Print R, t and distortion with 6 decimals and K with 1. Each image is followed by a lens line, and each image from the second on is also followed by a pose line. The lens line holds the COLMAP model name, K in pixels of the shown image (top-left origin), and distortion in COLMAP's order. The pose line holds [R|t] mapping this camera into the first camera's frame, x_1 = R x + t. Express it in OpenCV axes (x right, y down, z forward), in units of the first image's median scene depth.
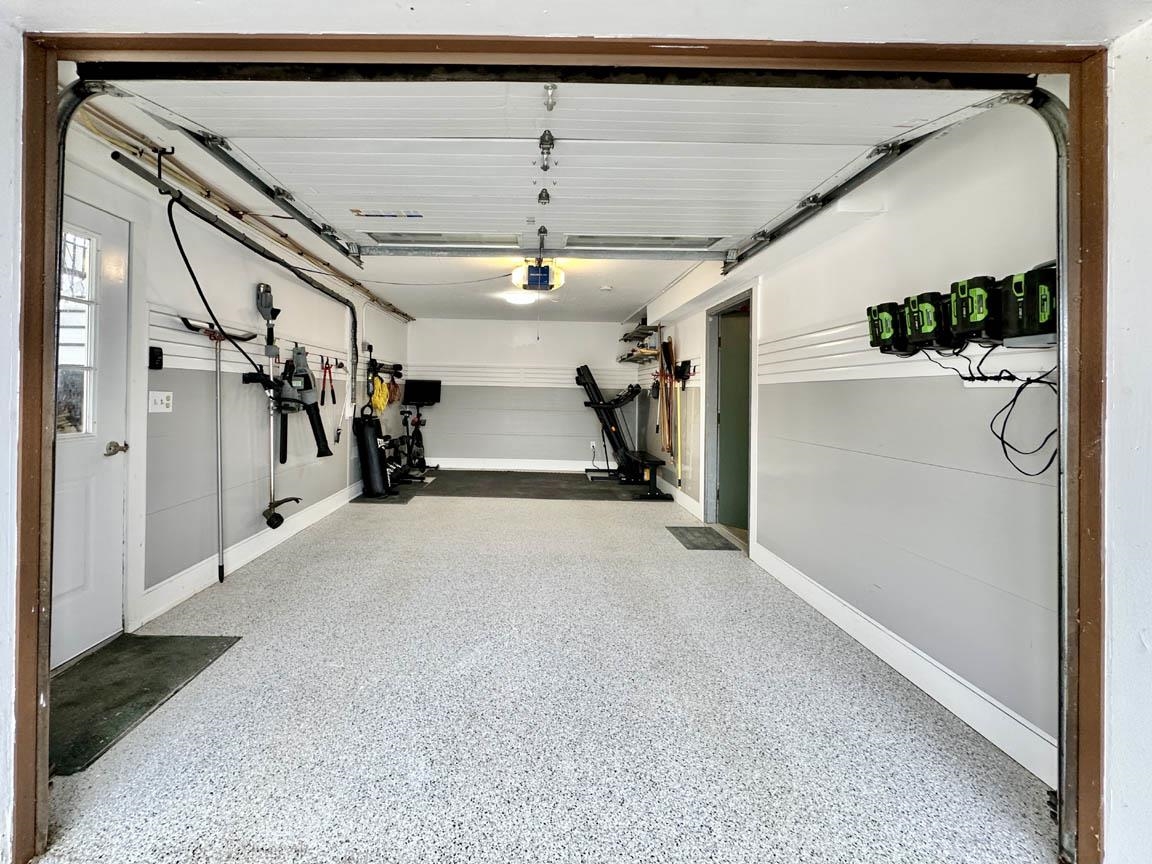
lens RADIAL K [[597.1, 0, 575.4], [0, 597.1, 406.5], [0, 0, 1]] dist [-0.003230, -0.000503]
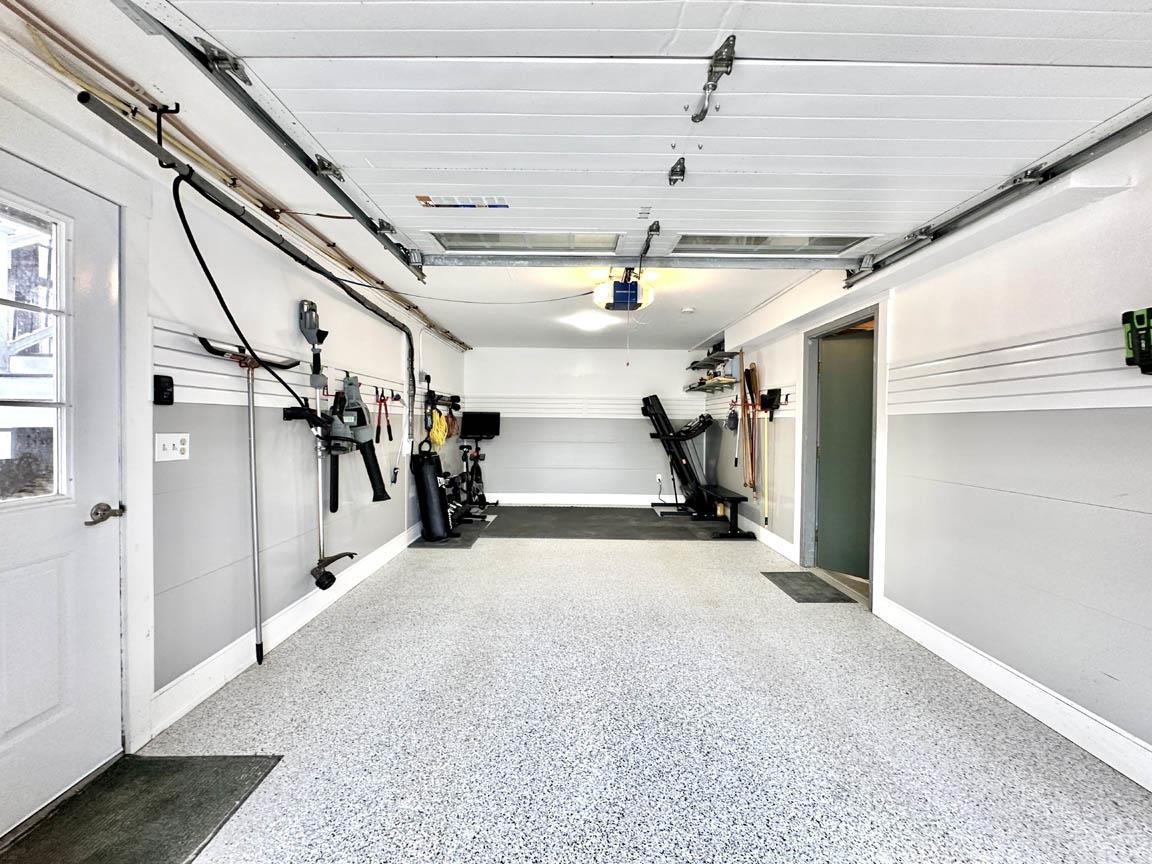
lens RADIAL K [[476.9, 0, 576.0], [0, 476.9, 432.0], [0, 0, 1]] dist [-0.001595, -0.000251]
pose [[0.999836, -0.010450, 0.014816, -0.151761], [0.010345, 0.999921, 0.007082, -0.021511], [-0.014888, -0.006927, 0.999865, 0.312156]]
